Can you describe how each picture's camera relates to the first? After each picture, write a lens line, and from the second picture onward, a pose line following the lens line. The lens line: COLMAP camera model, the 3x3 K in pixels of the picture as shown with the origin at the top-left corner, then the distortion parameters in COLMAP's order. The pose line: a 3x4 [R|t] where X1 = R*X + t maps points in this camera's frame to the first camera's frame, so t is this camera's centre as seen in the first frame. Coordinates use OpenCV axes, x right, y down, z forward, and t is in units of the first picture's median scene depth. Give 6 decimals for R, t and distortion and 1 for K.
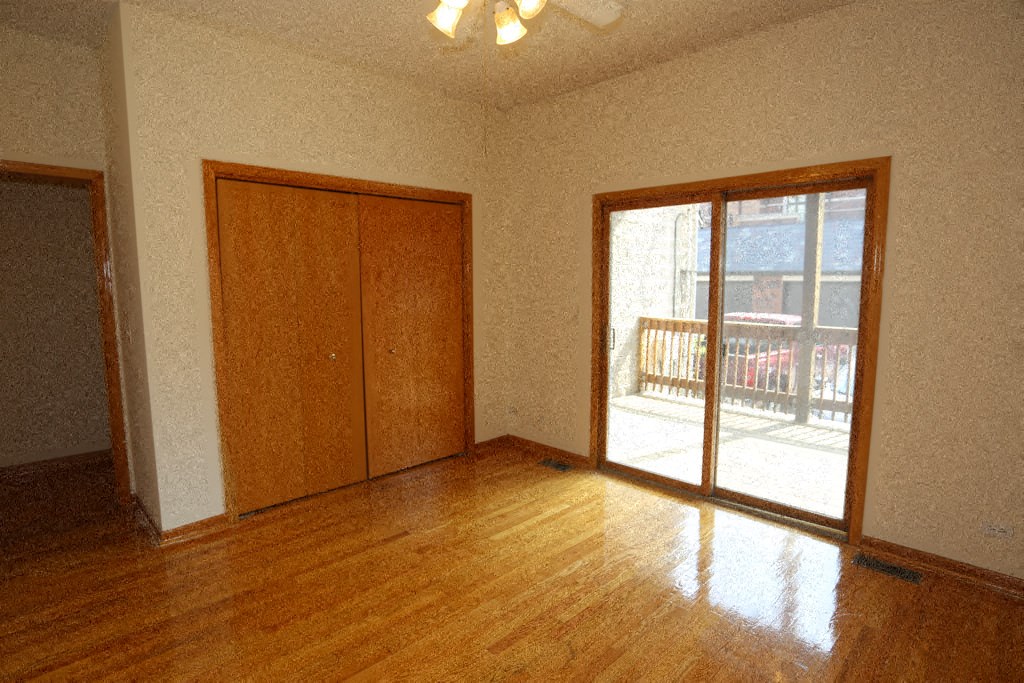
lens RADIAL K [[553.3, 0, 512.0], [0, 553.3, 341.5], [0, 0, 1]] dist [-0.034227, 0.001093]
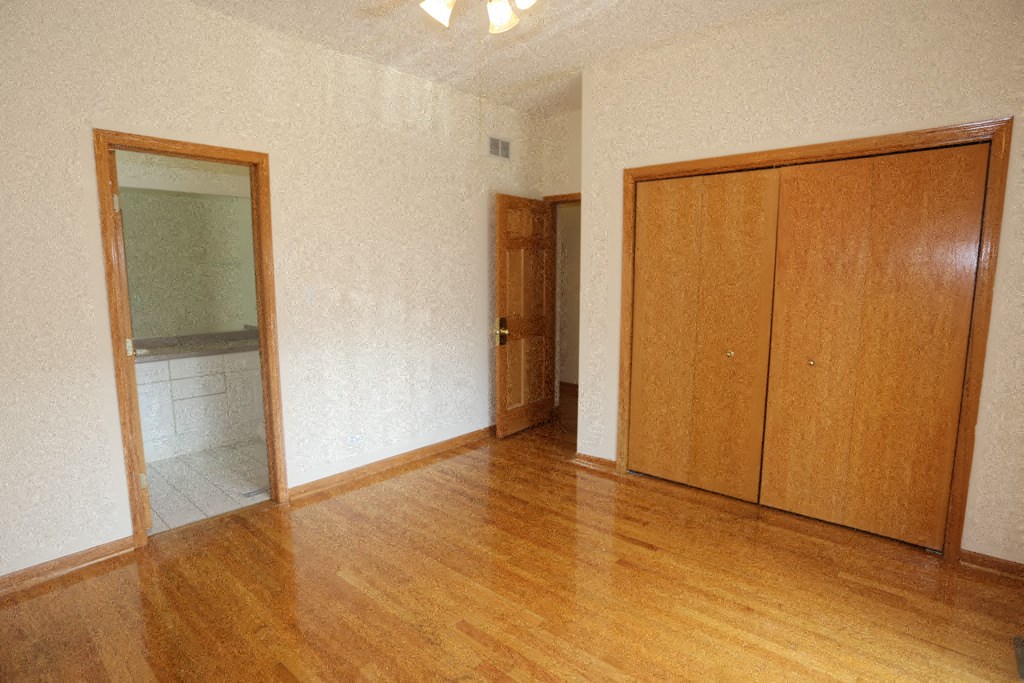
lens RADIAL K [[553.3, 0, 512.0], [0, 553.3, 341.5], [0, 0, 1]] dist [-0.034227, 0.001093]
pose [[0.072233, 0.137567, -0.987855, 0.646706], [-0.116325, 0.984845, 0.128642, -0.079464], [0.990581, 0.105620, 0.087140, 0.656118]]
